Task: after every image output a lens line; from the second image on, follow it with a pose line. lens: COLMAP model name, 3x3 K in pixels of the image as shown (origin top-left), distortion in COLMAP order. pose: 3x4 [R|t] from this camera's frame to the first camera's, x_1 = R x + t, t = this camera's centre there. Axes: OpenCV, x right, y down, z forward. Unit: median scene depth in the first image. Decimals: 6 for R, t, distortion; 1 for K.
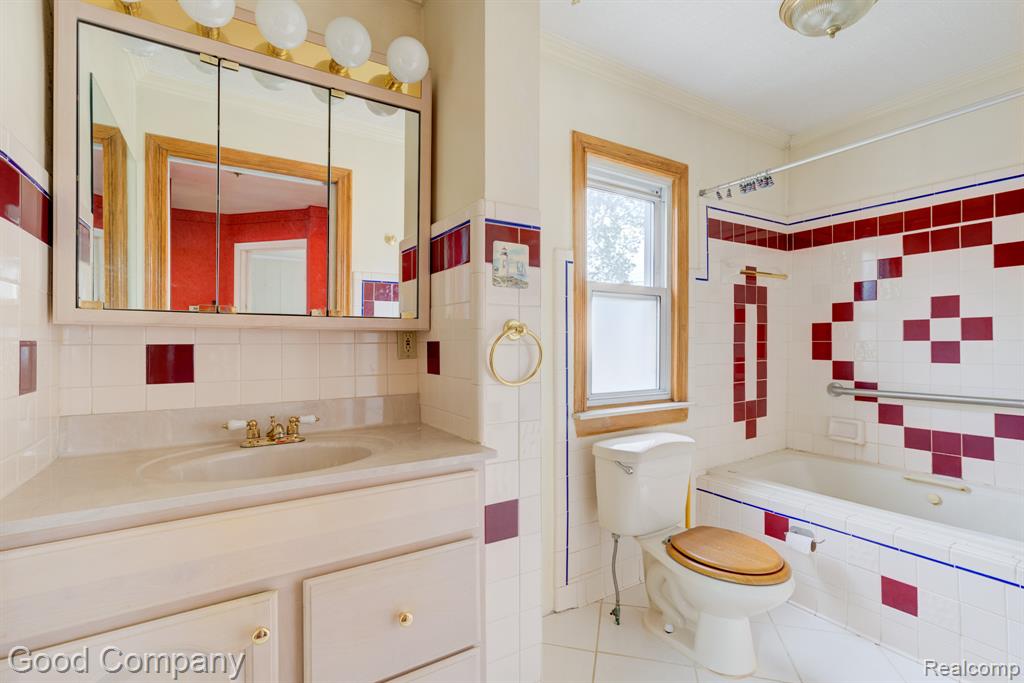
lens RADIAL K [[470.1, 0, 497.5], [0, 470.1, 342.8], [0, 0, 1]] dist [-0.020337, 0.008562]
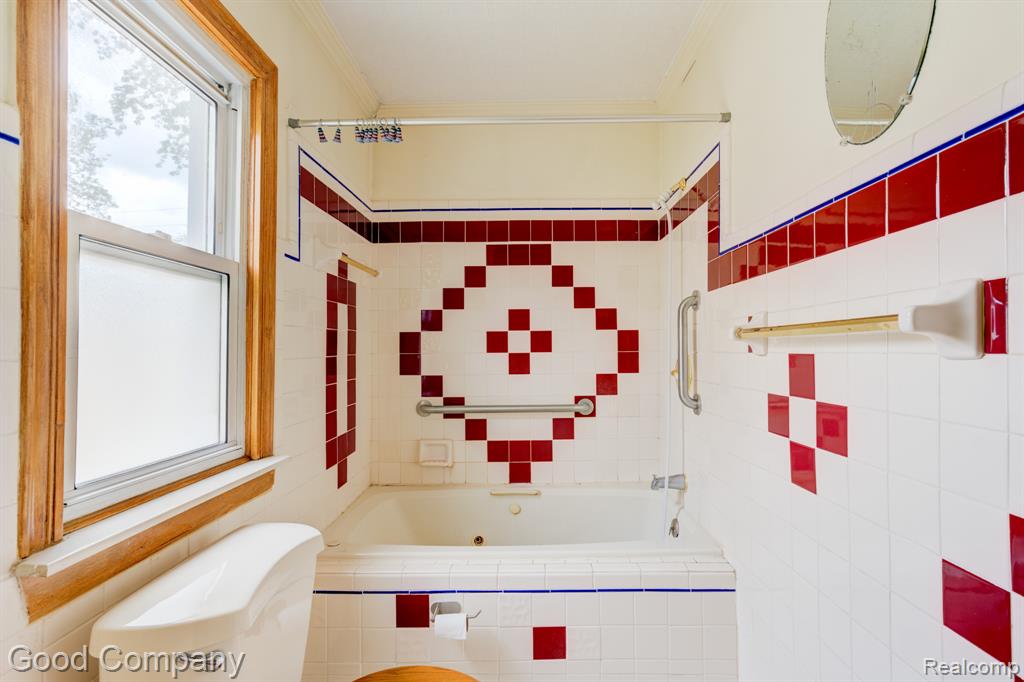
lens RADIAL K [[481.4, 0, 514.6], [0, 481.4, 345.4], [0, 0, 1]] dist [-0.032254, 0.024079]
pose [[0.512594, 0.007208, 0.858601, 0.035300], [0.005908, 0.999911, -0.011921, -0.007075], [-0.858611, 0.011183, 0.512506, 0.420704]]
